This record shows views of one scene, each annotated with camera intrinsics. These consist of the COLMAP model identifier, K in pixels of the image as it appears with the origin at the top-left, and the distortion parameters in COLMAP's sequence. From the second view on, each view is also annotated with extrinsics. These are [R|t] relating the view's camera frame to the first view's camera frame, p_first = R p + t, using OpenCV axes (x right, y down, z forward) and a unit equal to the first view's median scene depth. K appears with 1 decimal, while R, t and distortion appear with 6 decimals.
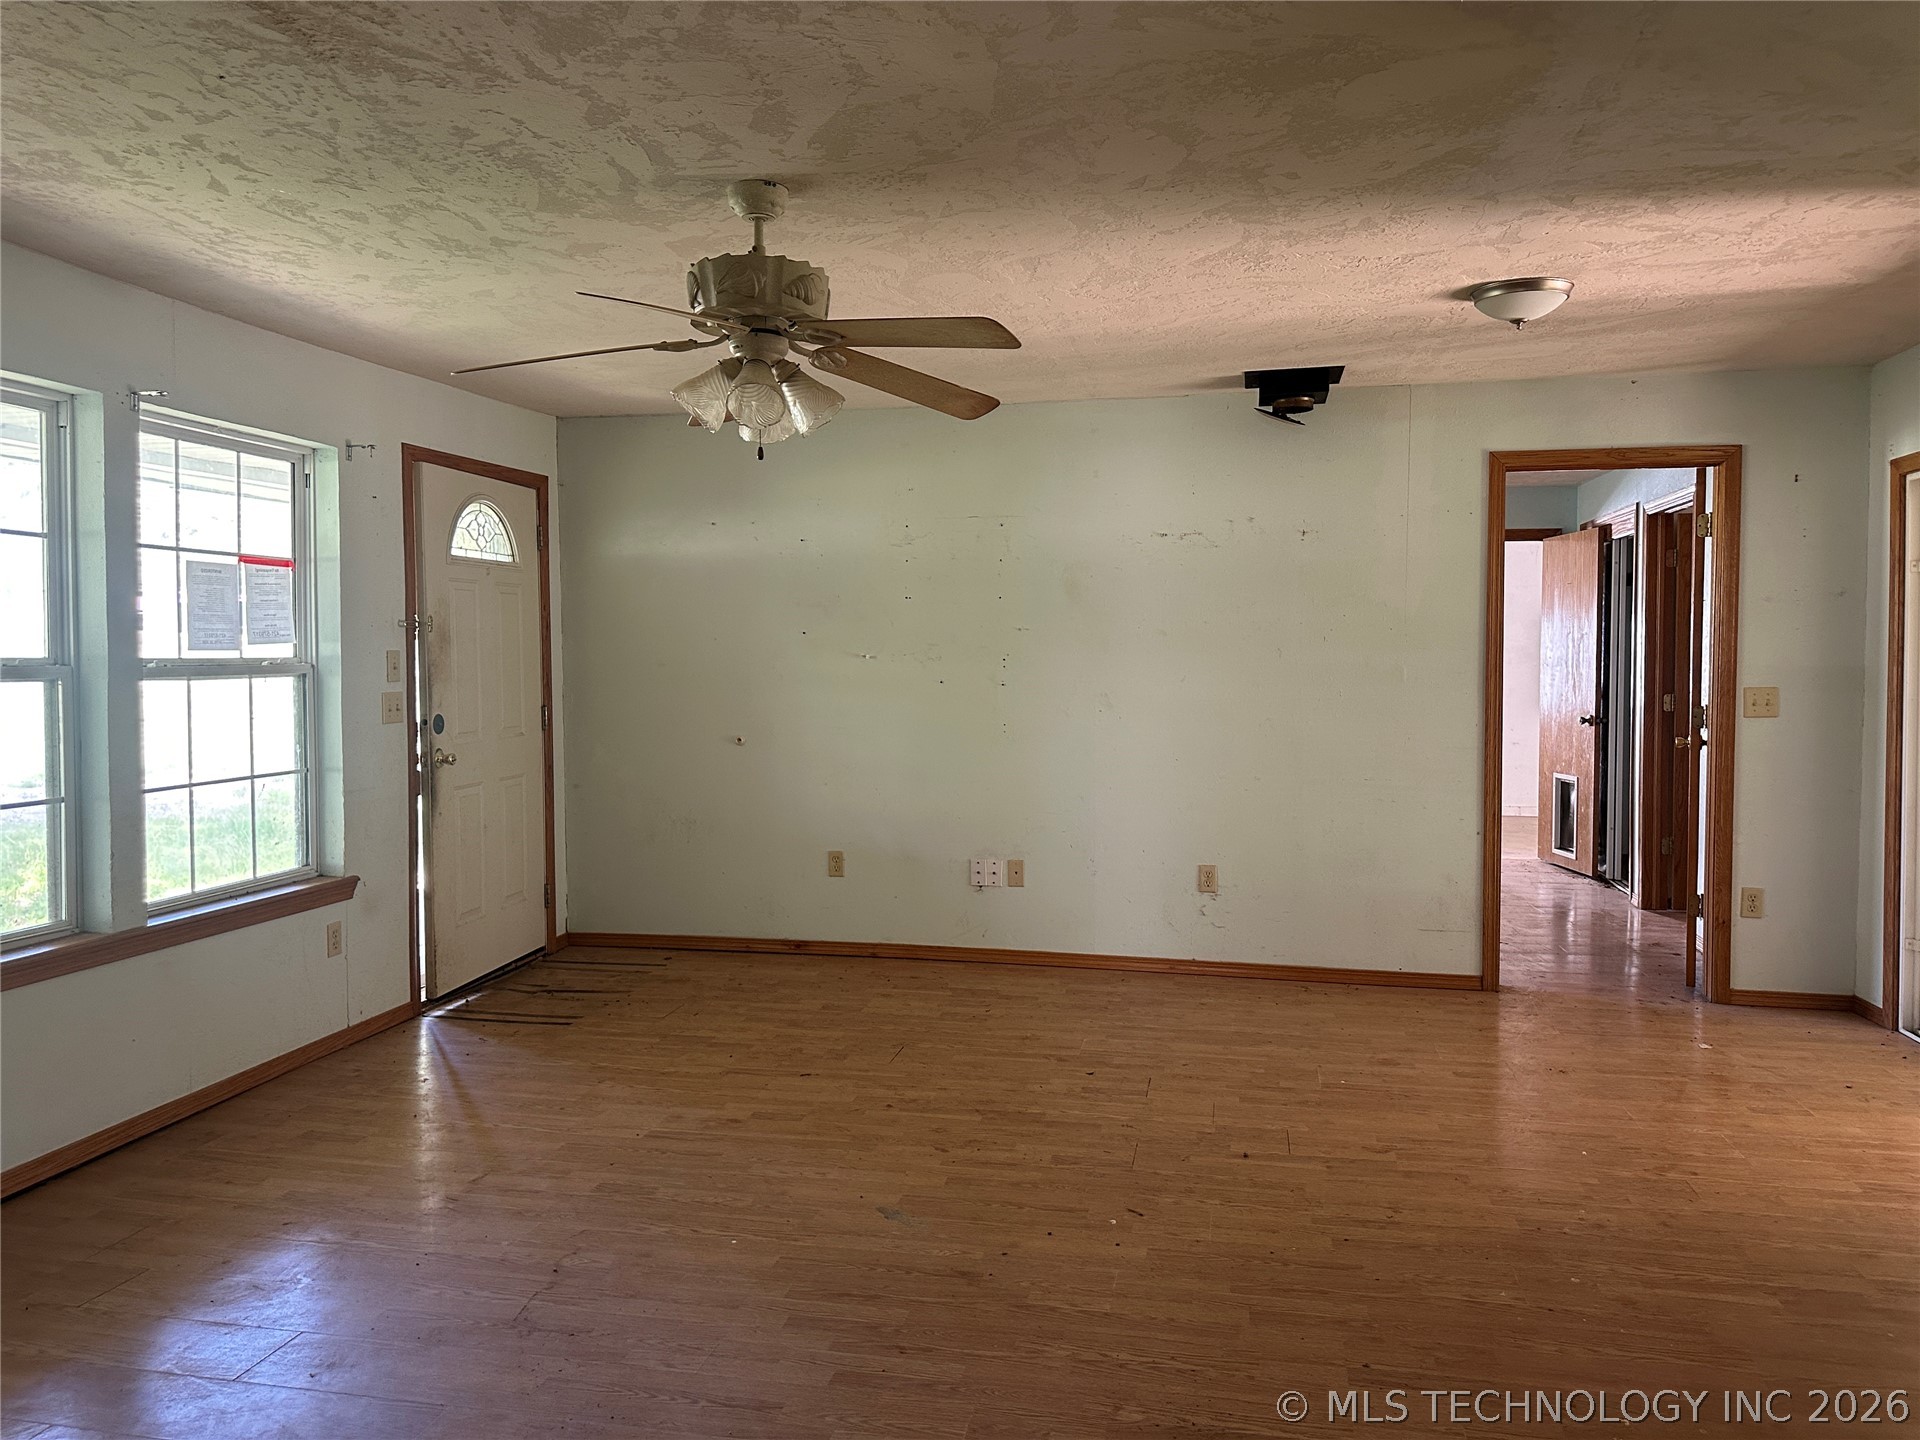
lens RADIAL K [[1356.2, 0, 952.1], [0, 1356.2, 711.1], [0, 0, 1]] dist [0.046286, -0.048308]
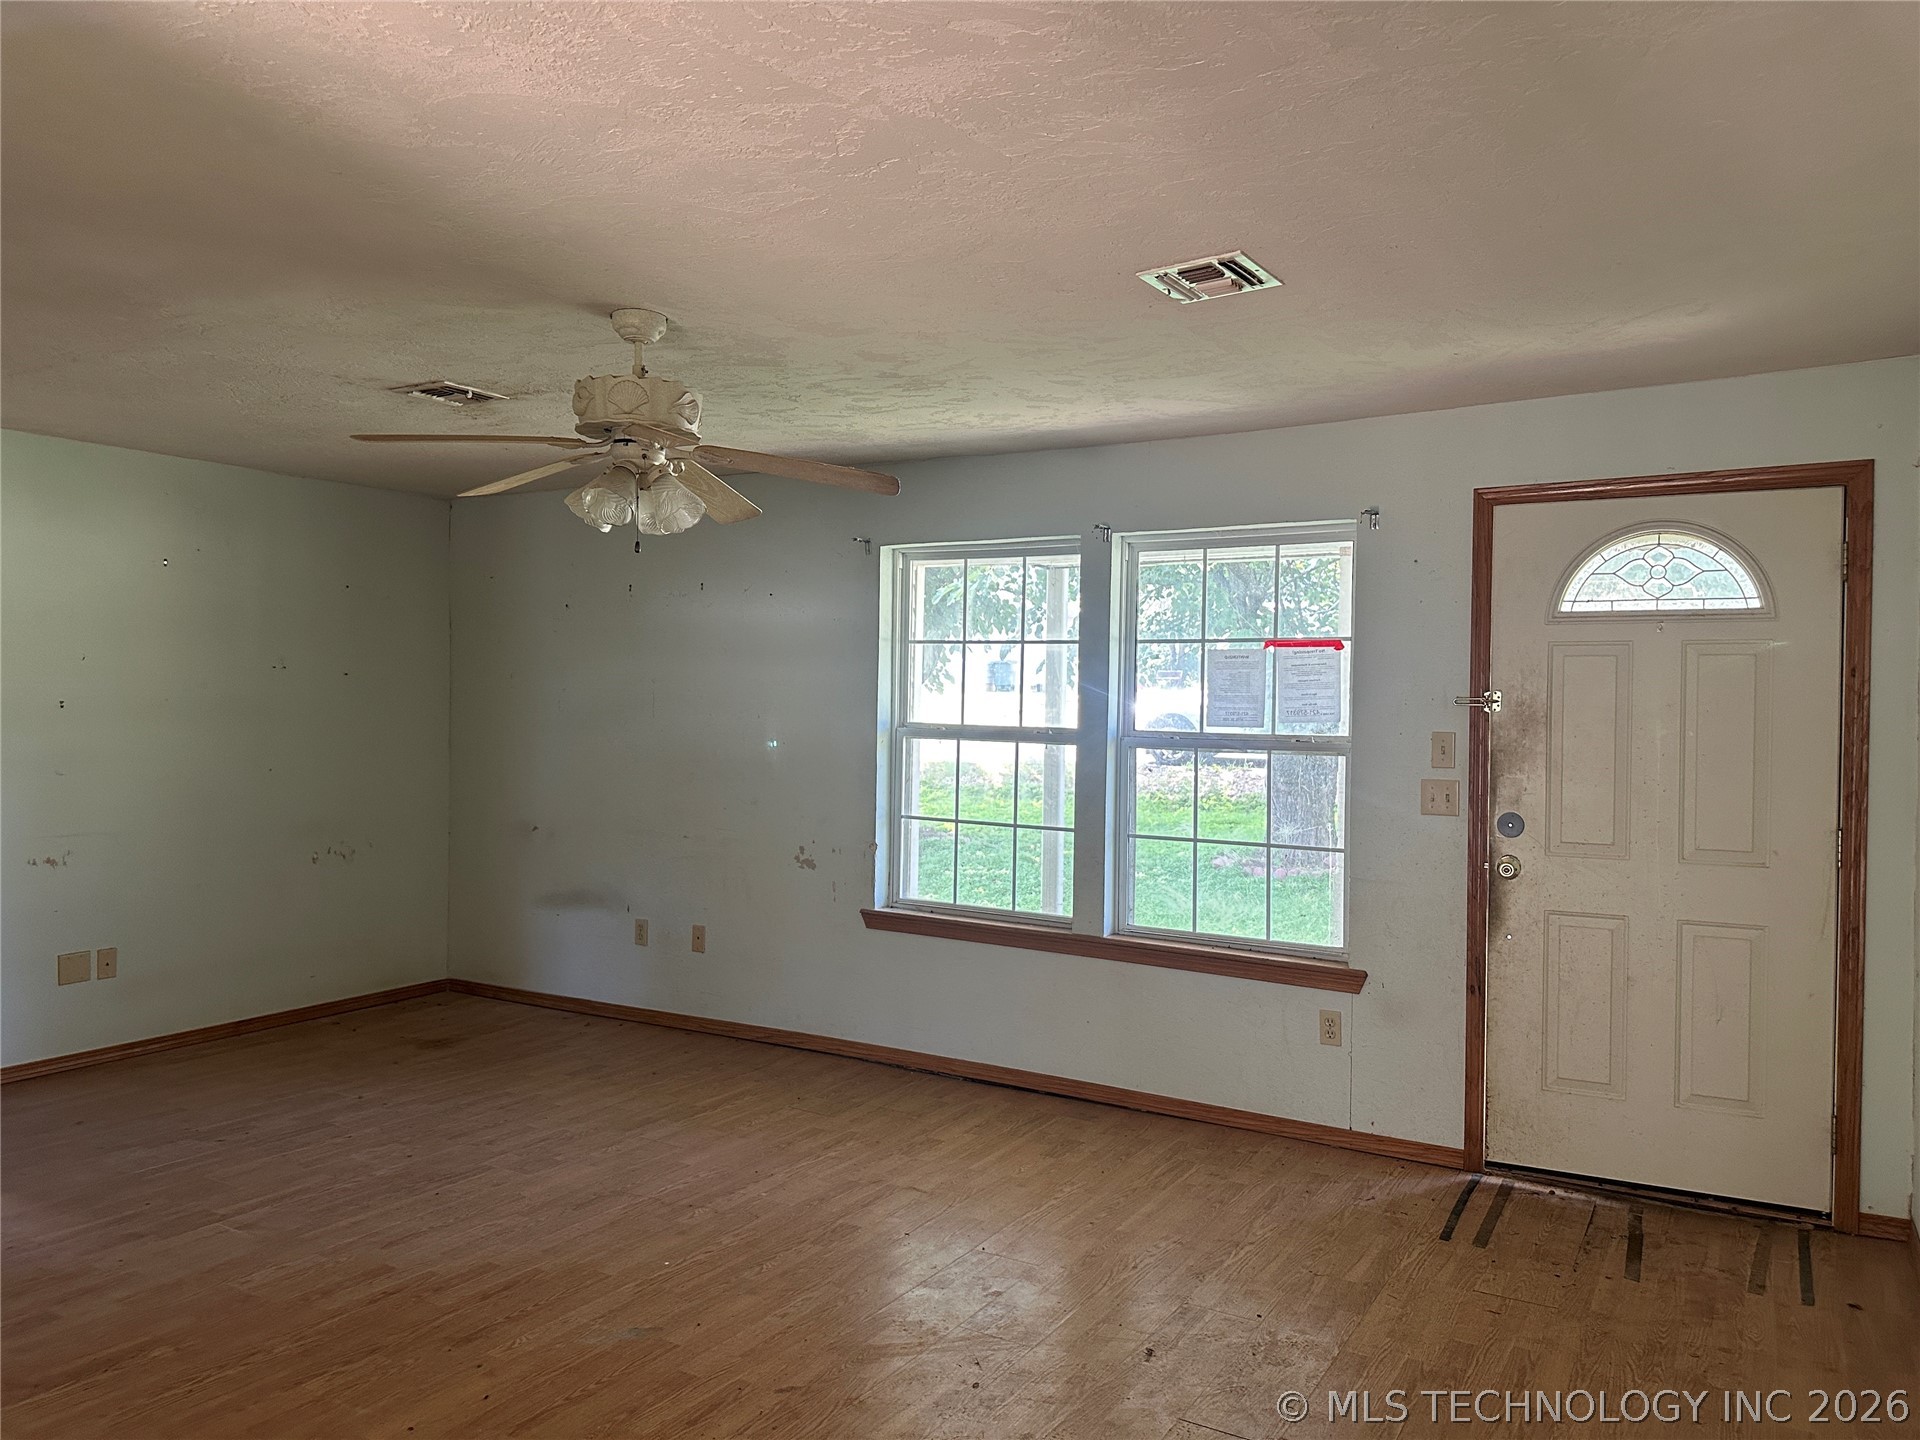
lens RADIAL K [[1356.2, 0, 955.6], [0, 1356.2, 720.2], [0, 0, 1]] dist [0.046286, -0.048308]
pose [[-0.317000, 0.007391, -0.948397, 0.604952], [-0.057113, 0.998006, 0.026868, -0.067474], [0.946704, 0.062683, -0.315946, 1.155122]]
